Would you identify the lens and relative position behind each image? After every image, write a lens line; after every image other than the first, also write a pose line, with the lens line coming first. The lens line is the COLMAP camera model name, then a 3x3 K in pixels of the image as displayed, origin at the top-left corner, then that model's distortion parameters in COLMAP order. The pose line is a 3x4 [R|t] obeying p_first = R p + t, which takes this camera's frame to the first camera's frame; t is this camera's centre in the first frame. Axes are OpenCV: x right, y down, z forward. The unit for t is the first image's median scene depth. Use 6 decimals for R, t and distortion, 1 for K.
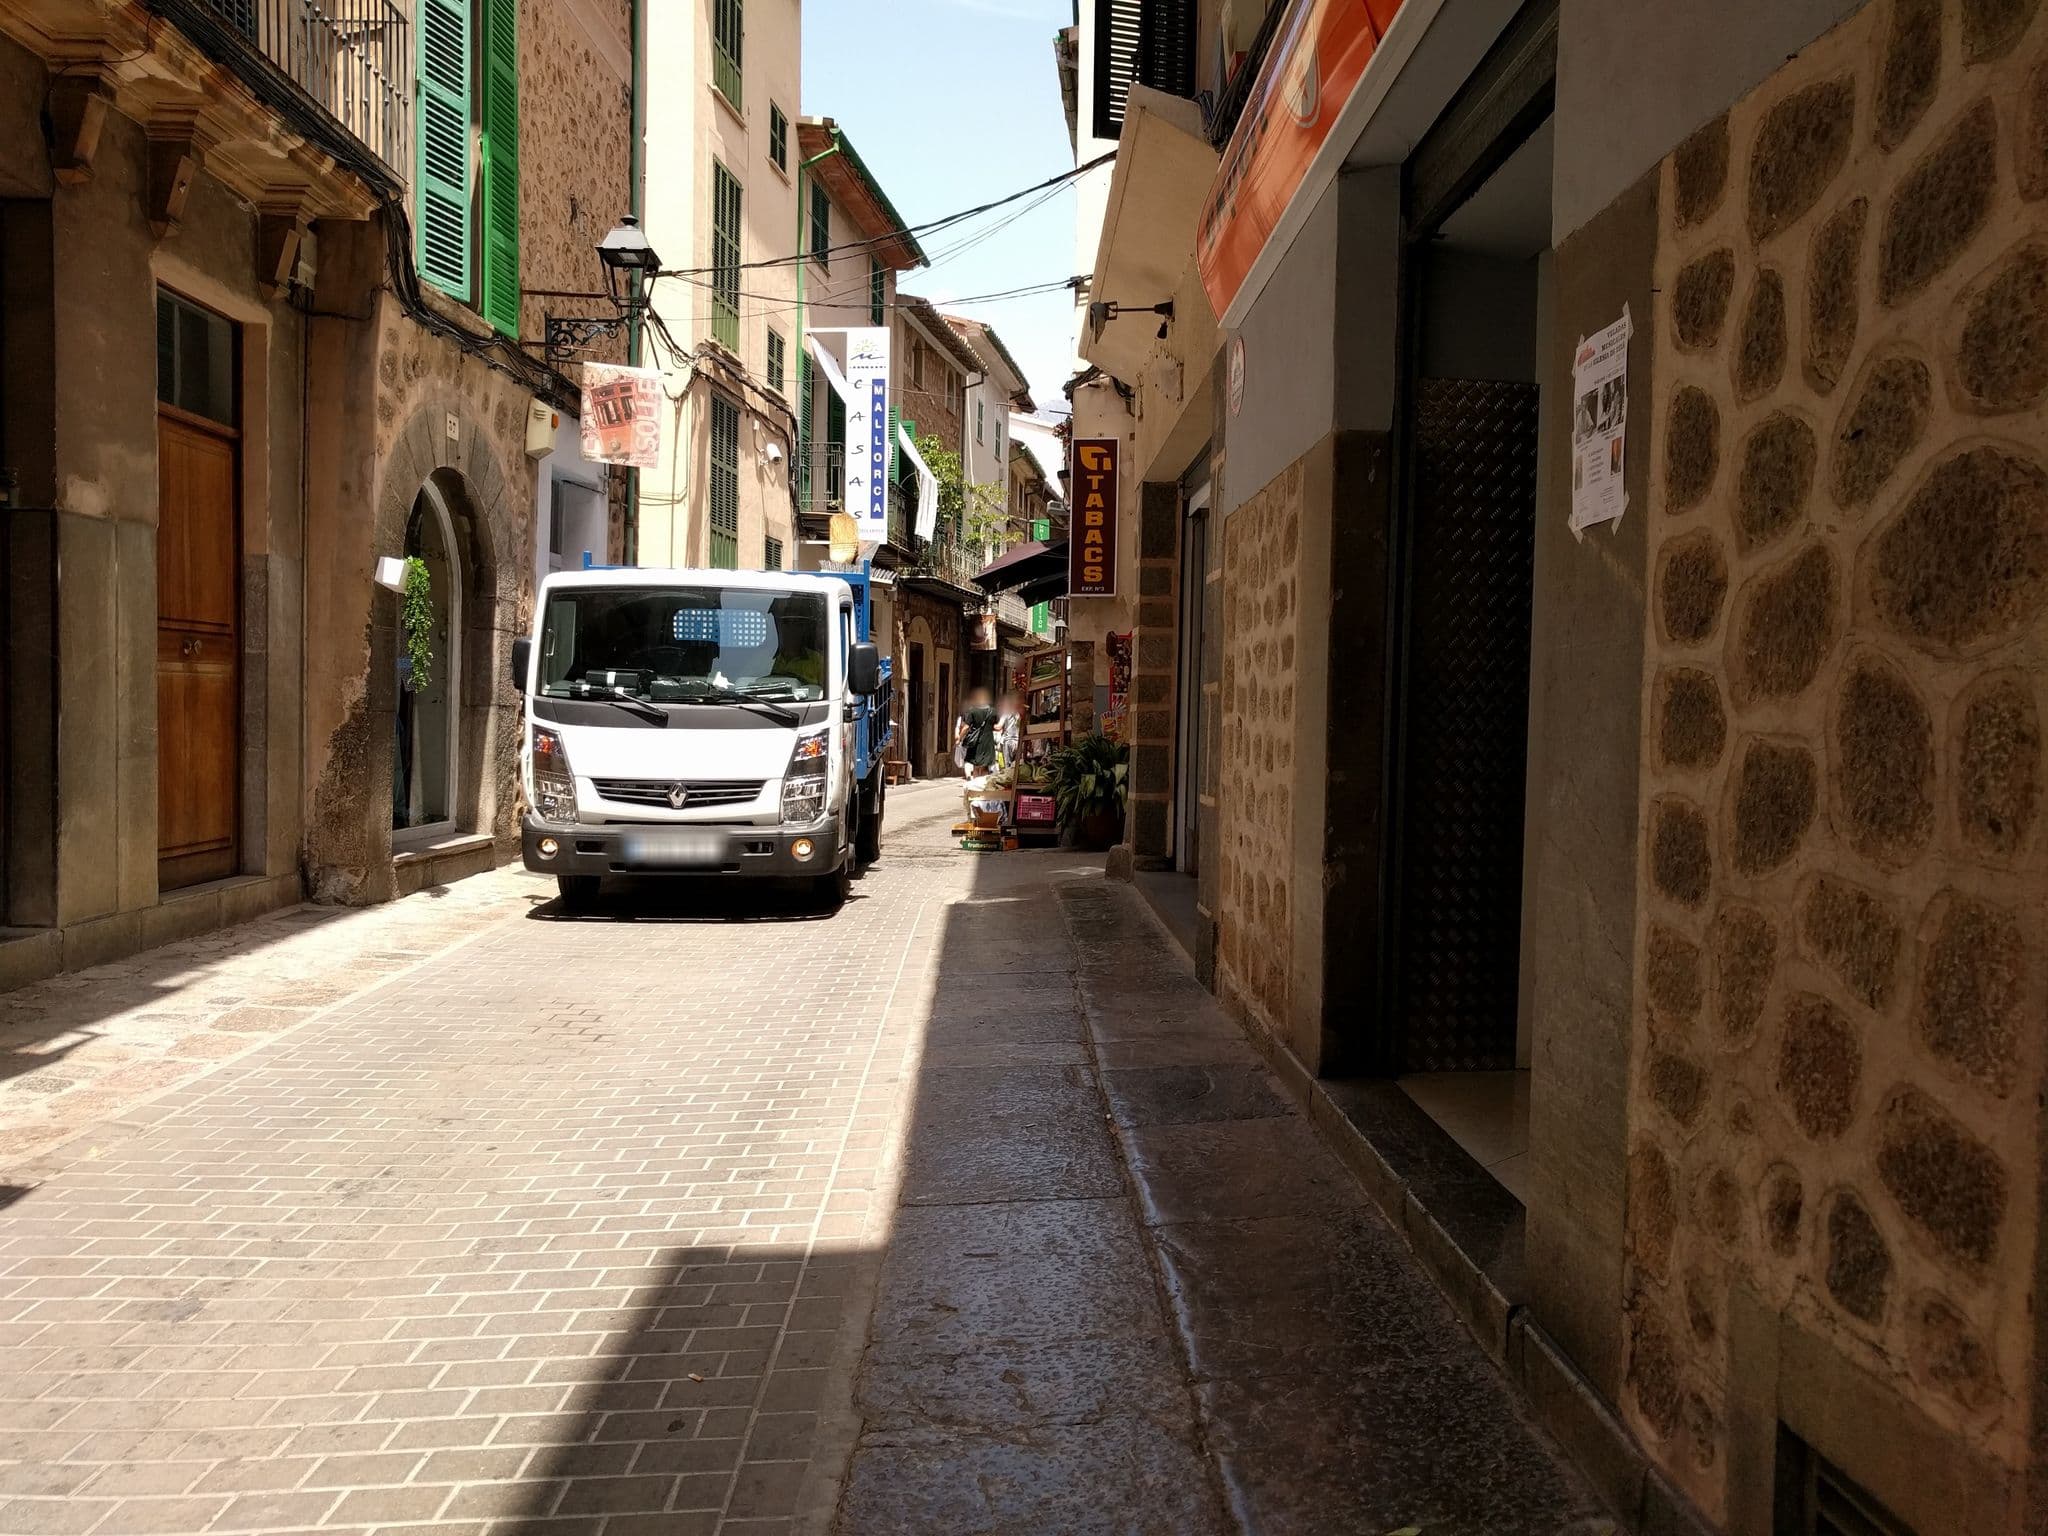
lens RADIAL K [[1508.3, 0, 1027.2], [0, 1508.3, 767.6], [0, 0, 1]] dist [0.044048, -0.001109]
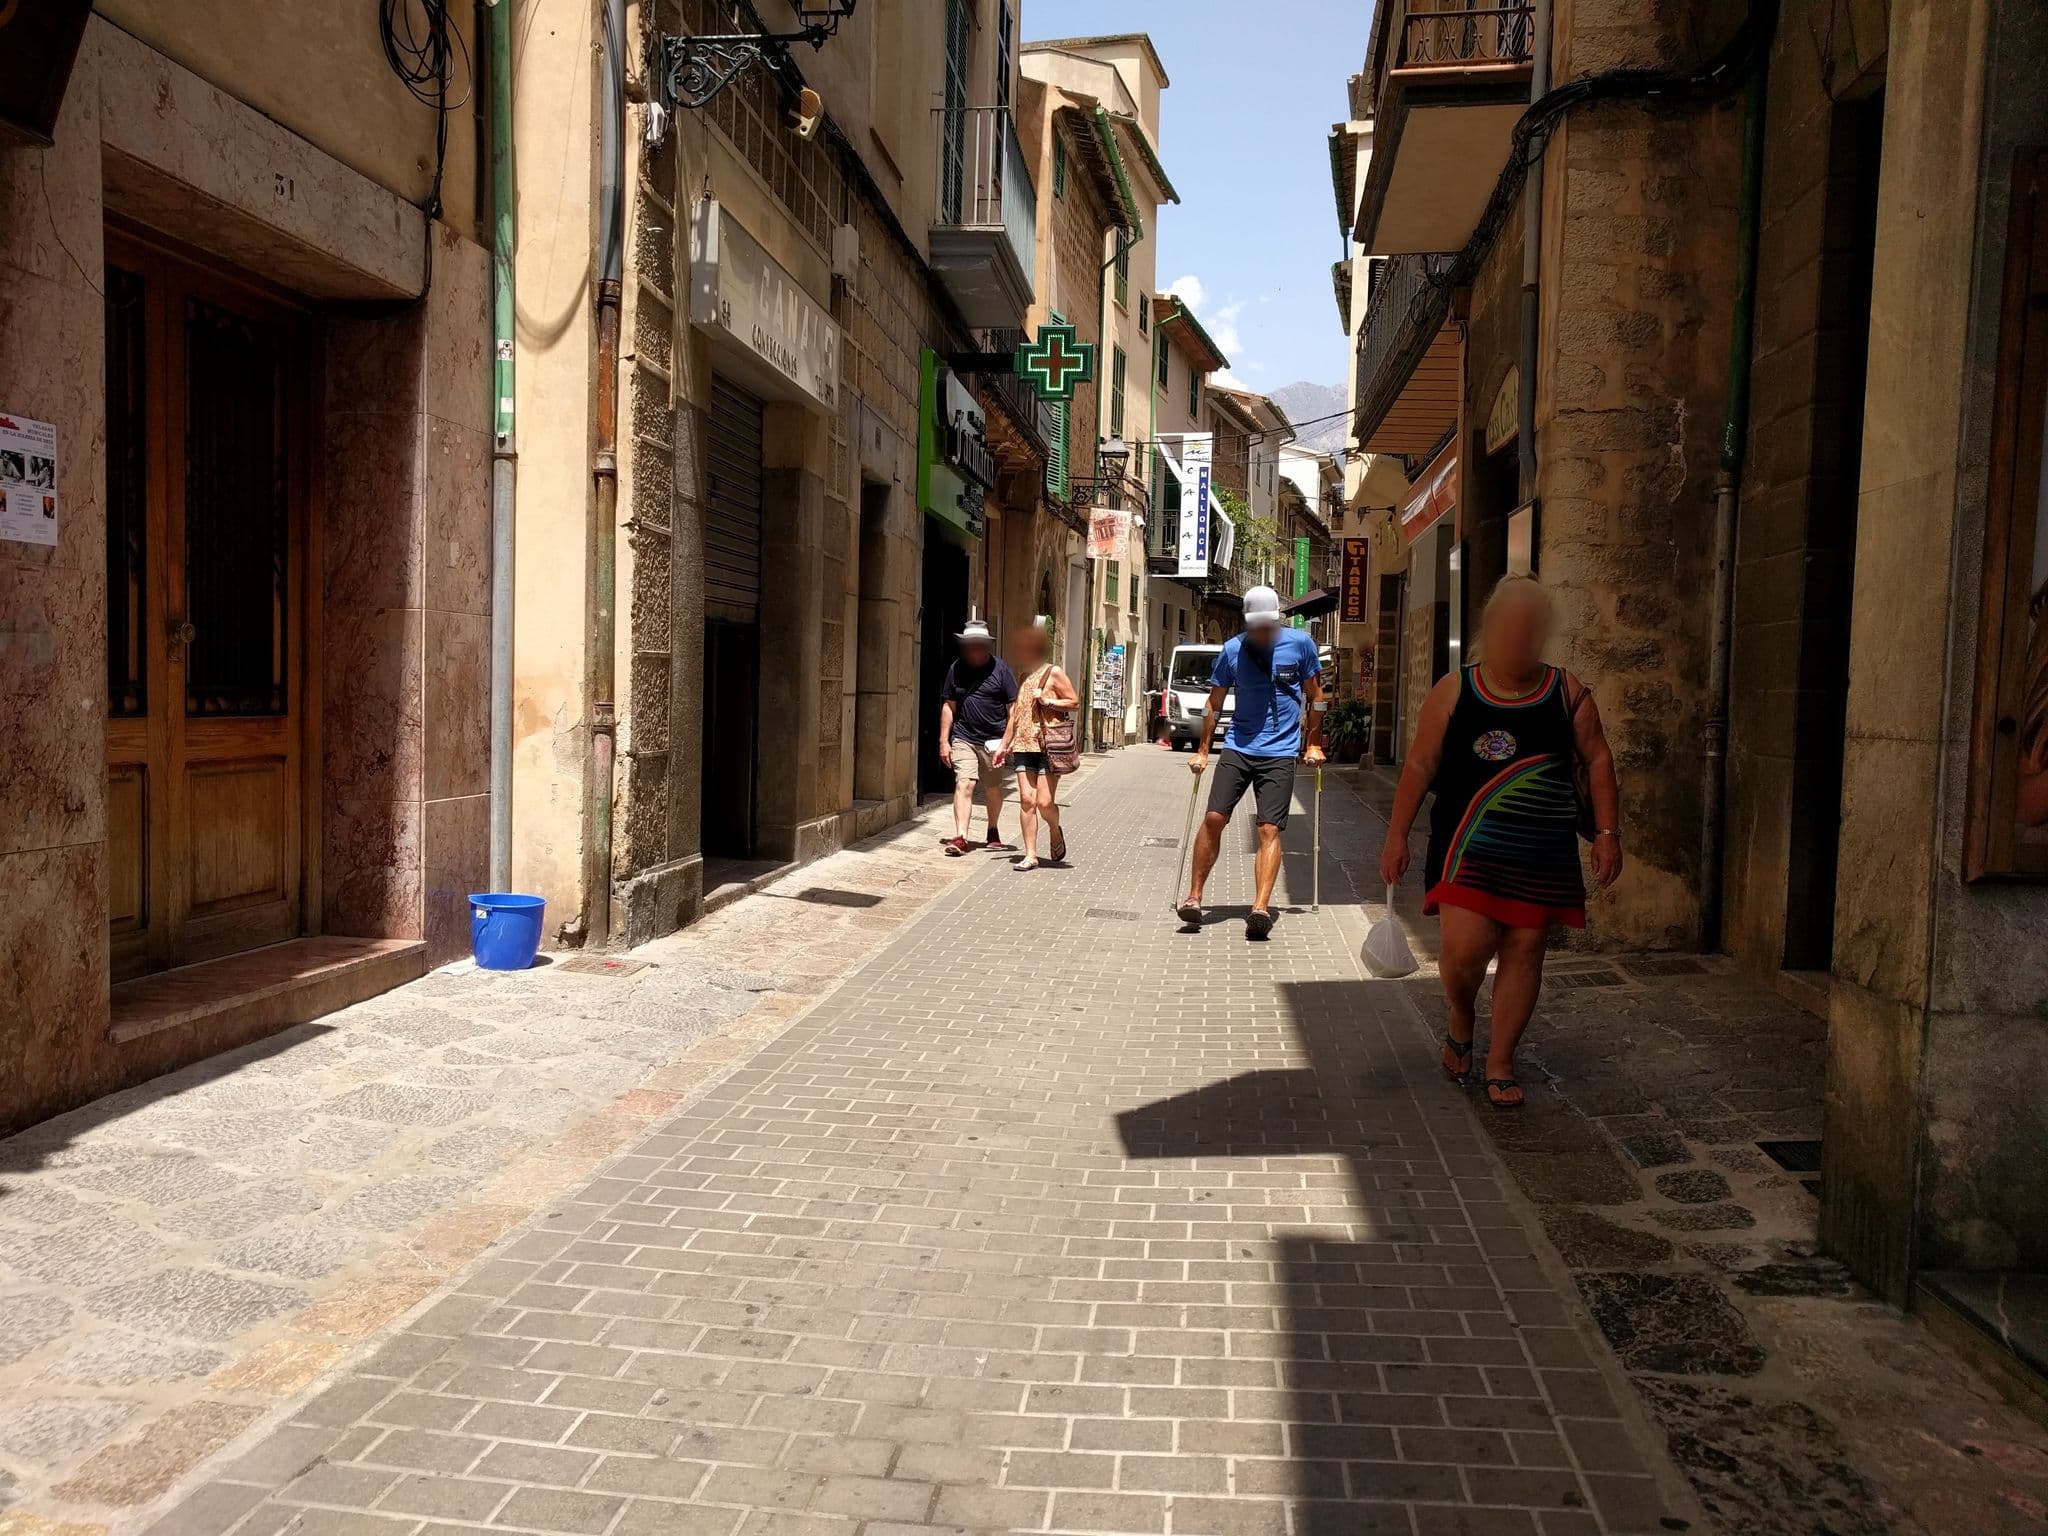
lens RADIAL K [[1508.3, 0, 1013.5], [0, 1508.3, 770.0], [0, 0, 1]] dist [0.044048, -0.001109]
pose [[0.986259, 0.015211, -0.164505, -0.033860], [-0.013331, 0.999833, 0.012527, 0.026585], [0.164668, -0.010162, 0.986297, -0.510028]]
